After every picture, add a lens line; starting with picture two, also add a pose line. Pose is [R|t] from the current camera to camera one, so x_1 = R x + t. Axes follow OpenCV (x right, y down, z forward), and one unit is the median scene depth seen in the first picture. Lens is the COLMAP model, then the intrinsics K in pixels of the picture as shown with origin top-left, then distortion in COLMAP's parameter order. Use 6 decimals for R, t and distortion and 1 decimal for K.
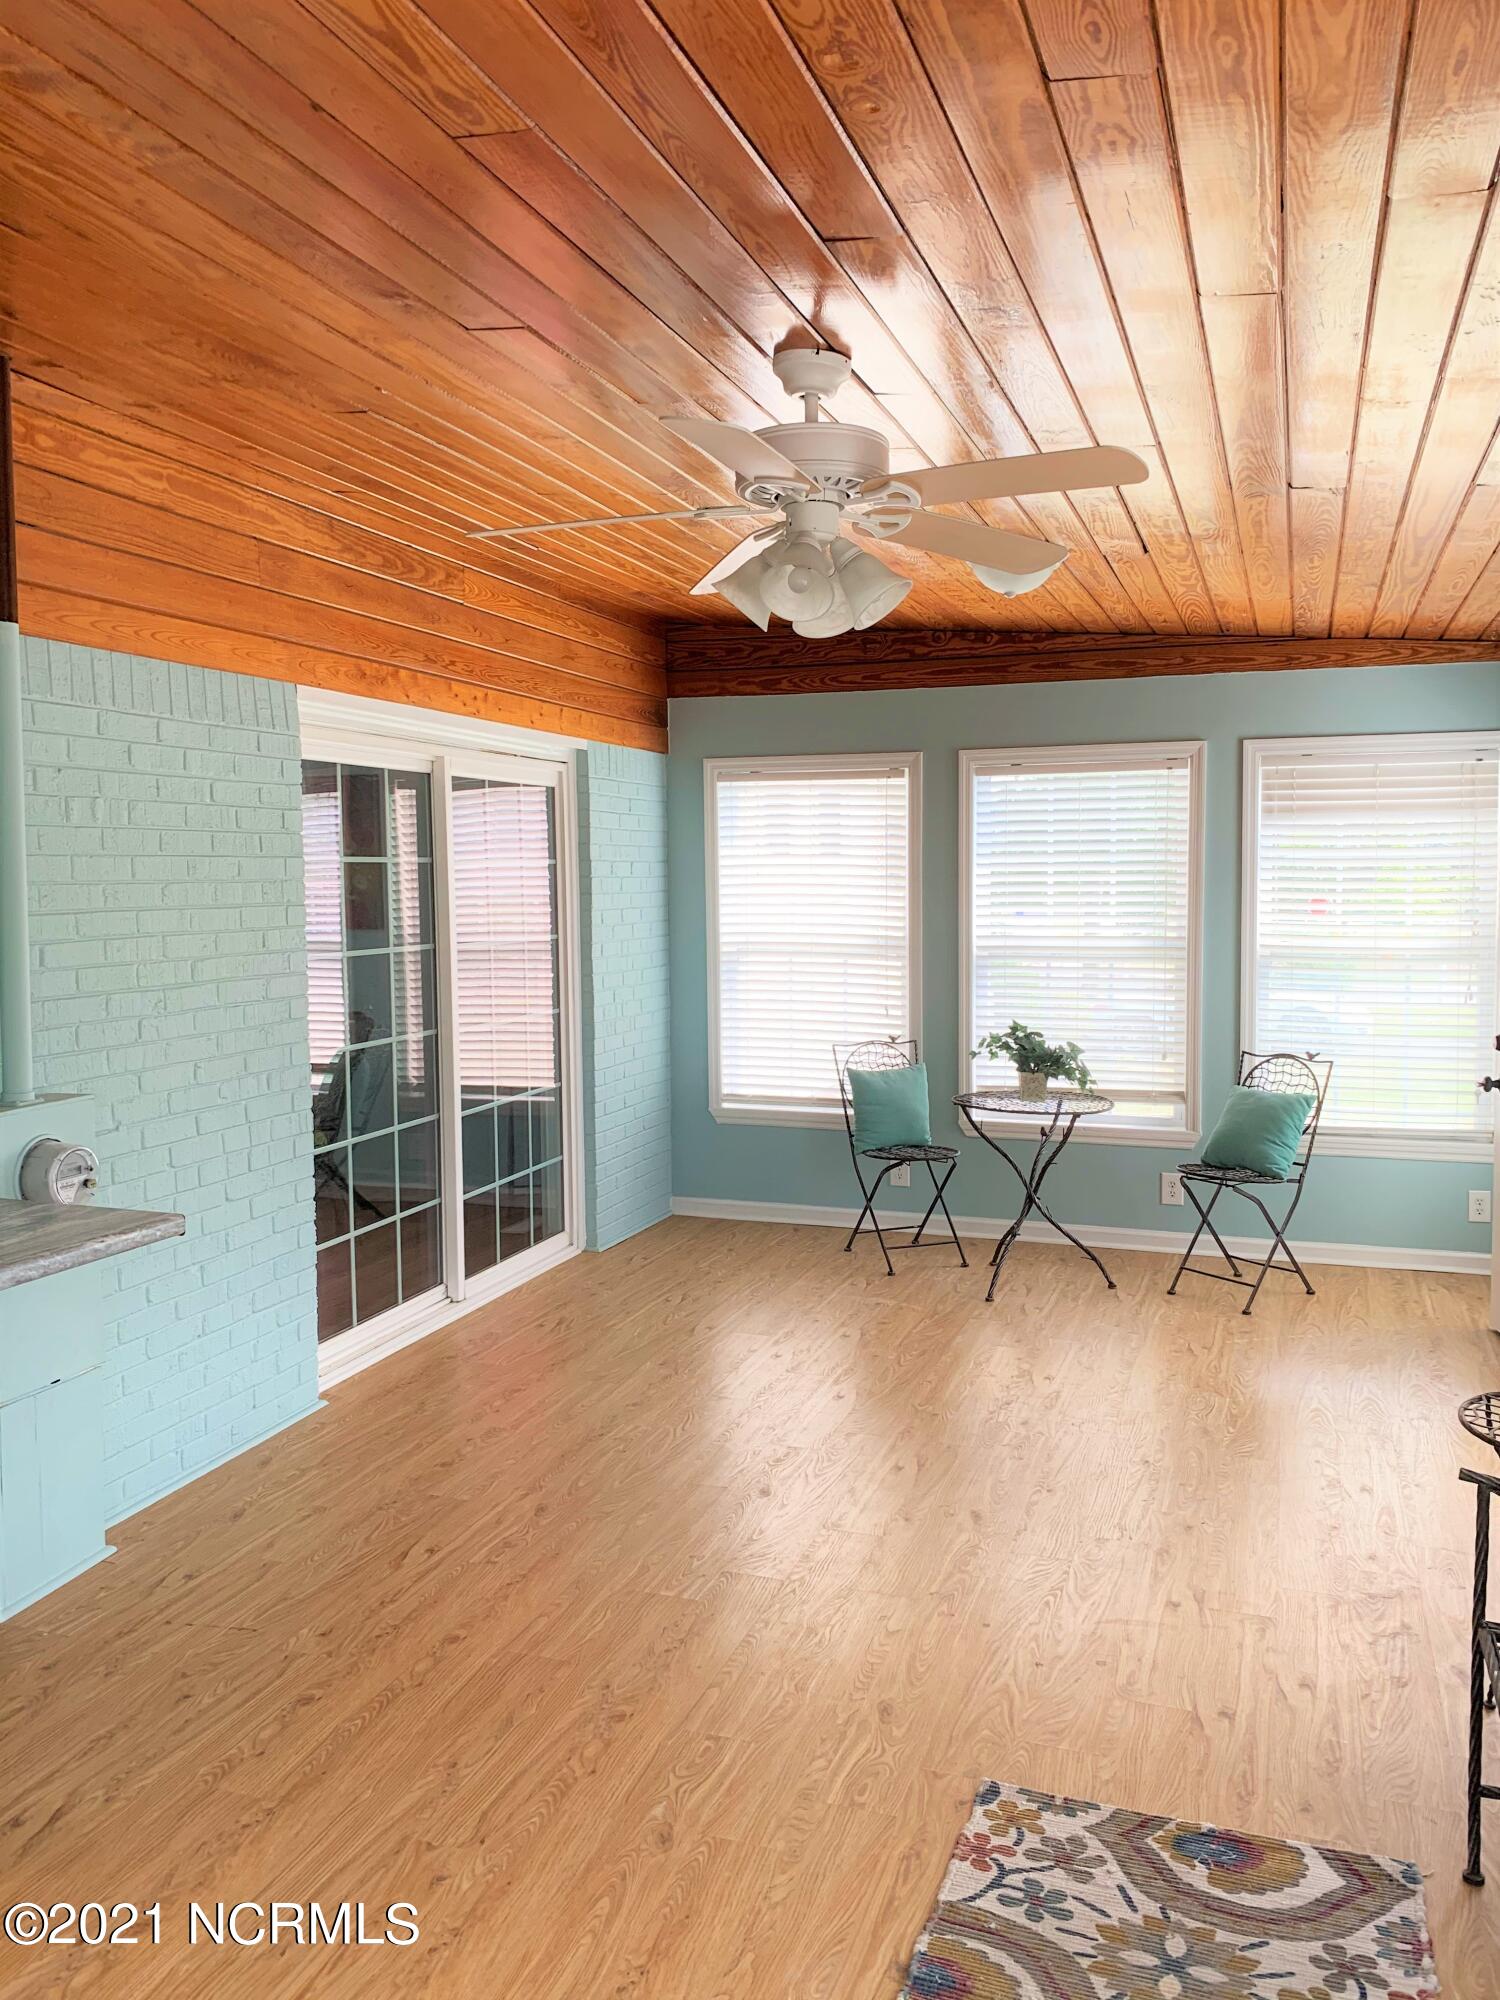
lens RADIAL K [[1476.3, 0, 750.0], [0, 1476.3, 1000.0], [0, 0, 1]] dist [-0.062186, 0.011388]
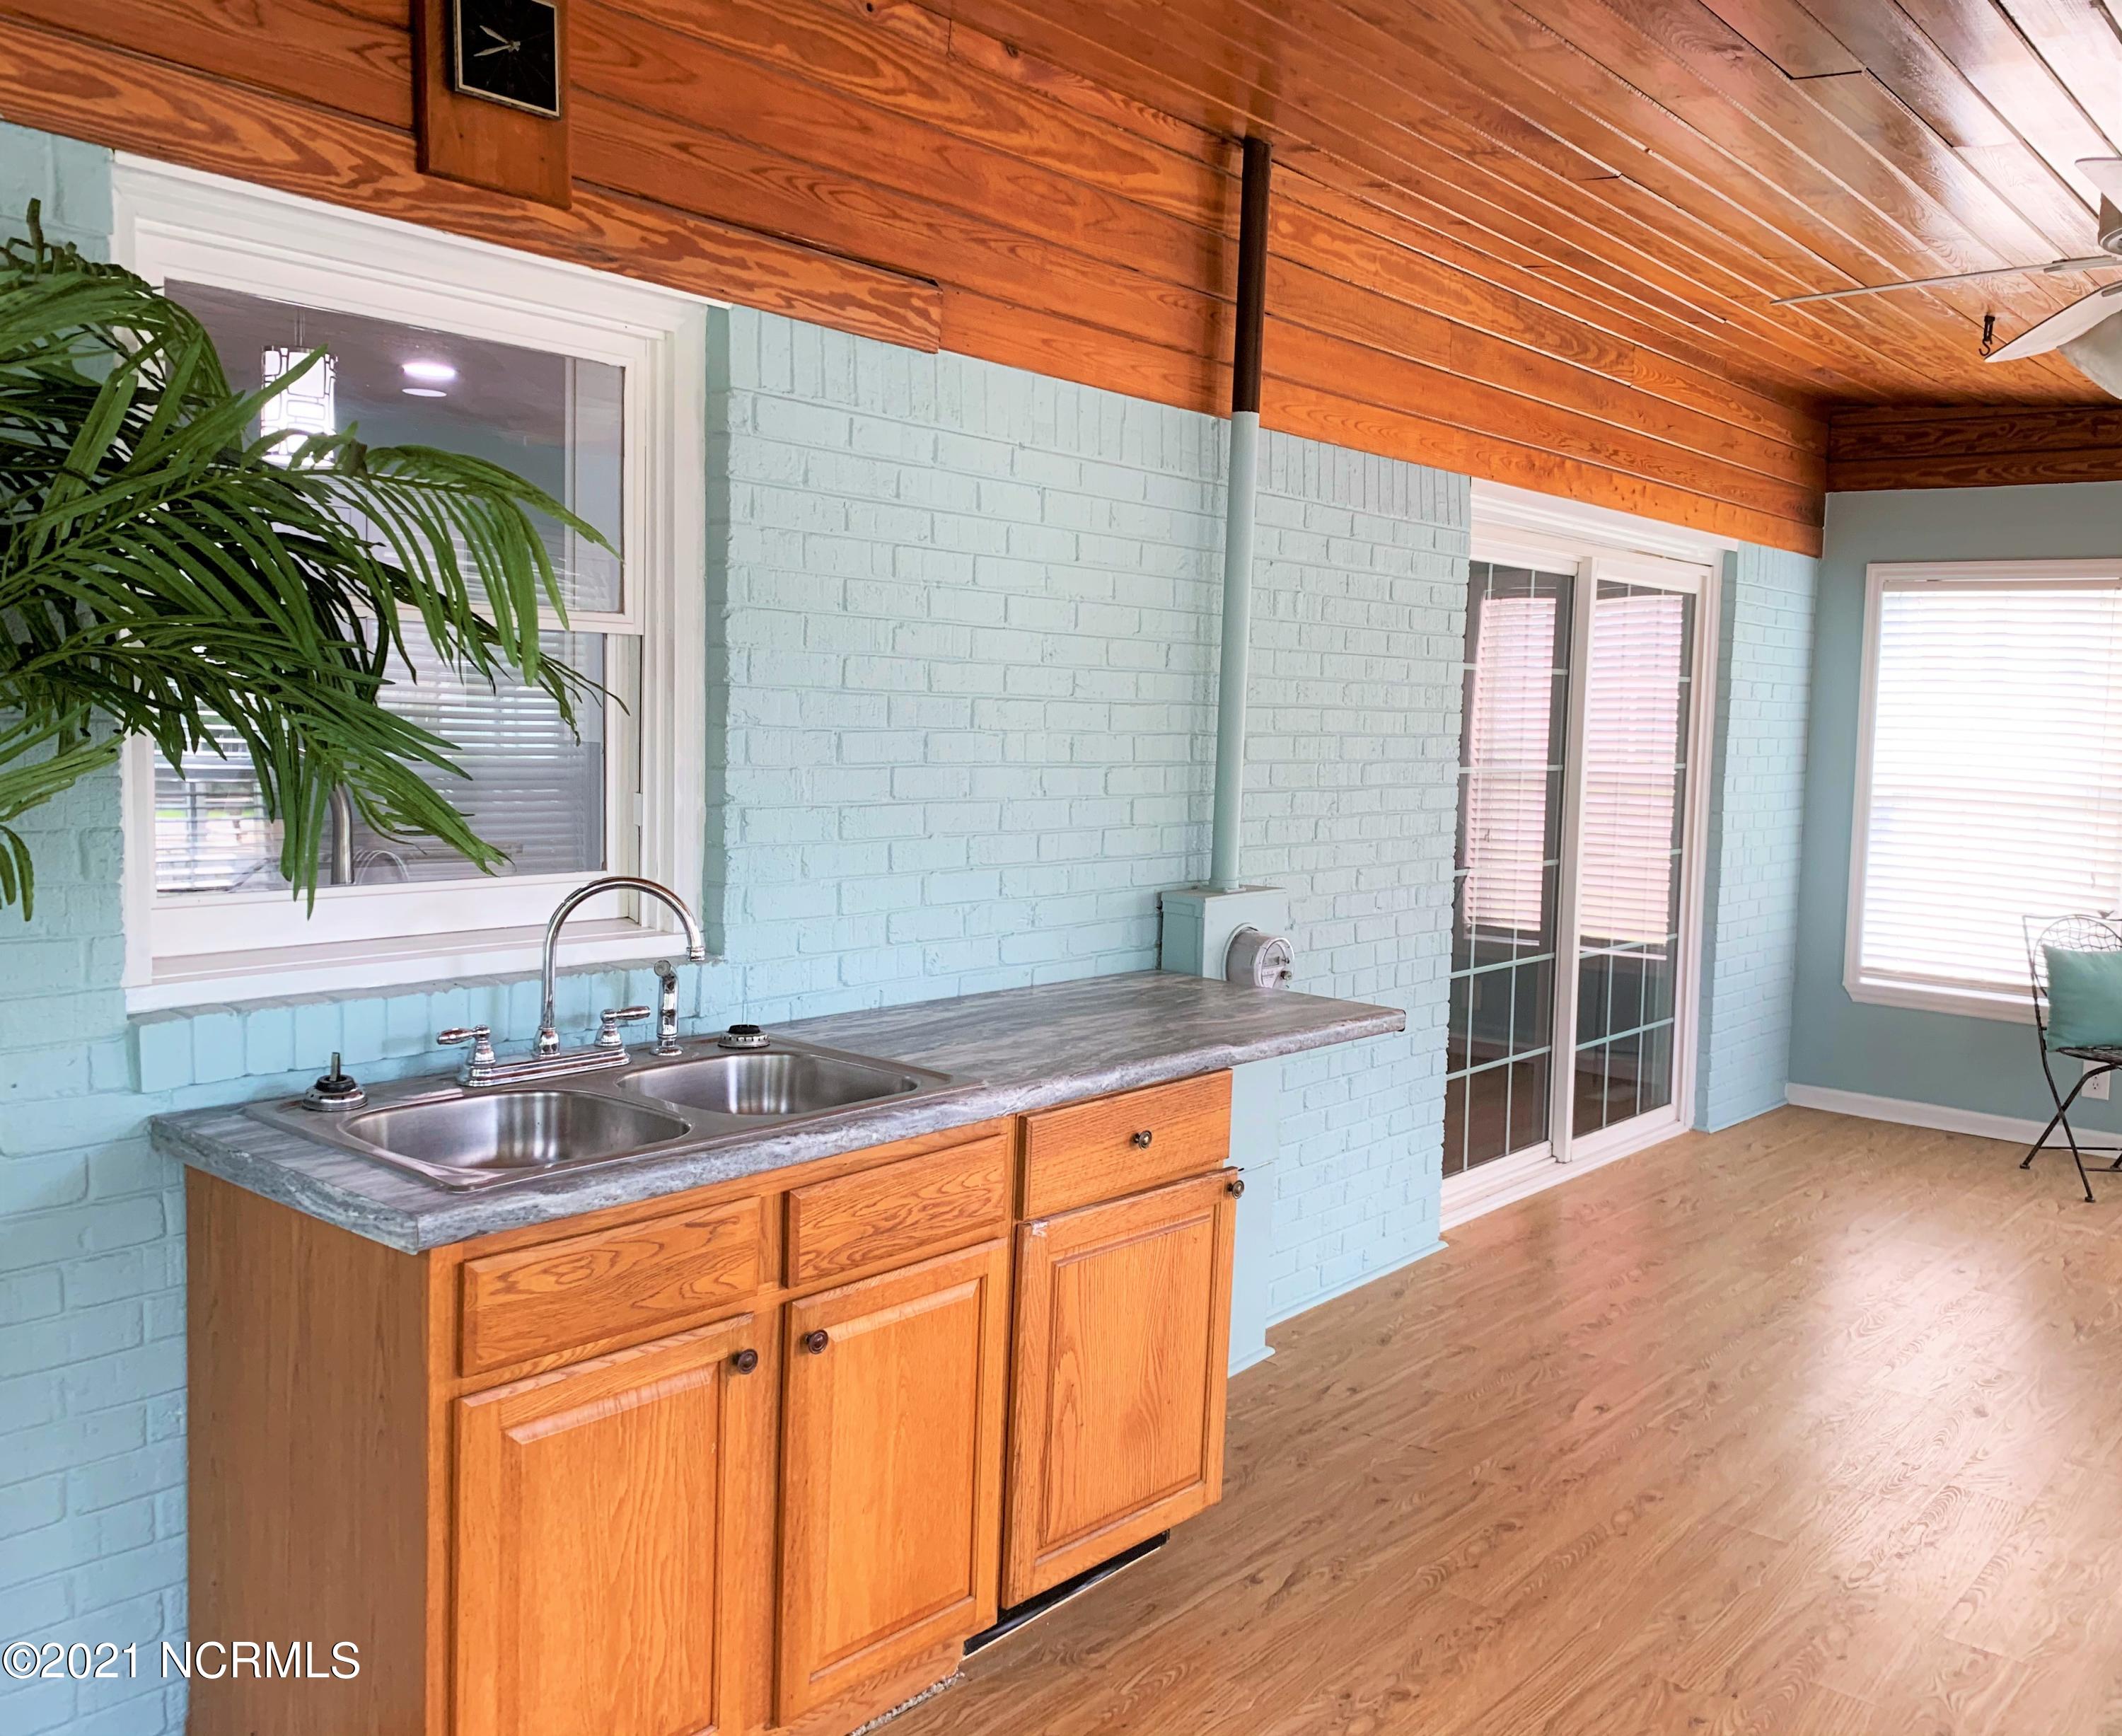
lens RADIAL K [[1751.7, 0, 1061.0], [0, 1751.7, 868.0], [0, 0, 1]] dist [0.001978, -0.031315]
pose [[0.932069, 0.063281, -0.356712, -0.135168], [-0.063018, 0.997936, 0.012372, 0.036027], [0.356759, 0.010948, 0.934132, -0.134329]]
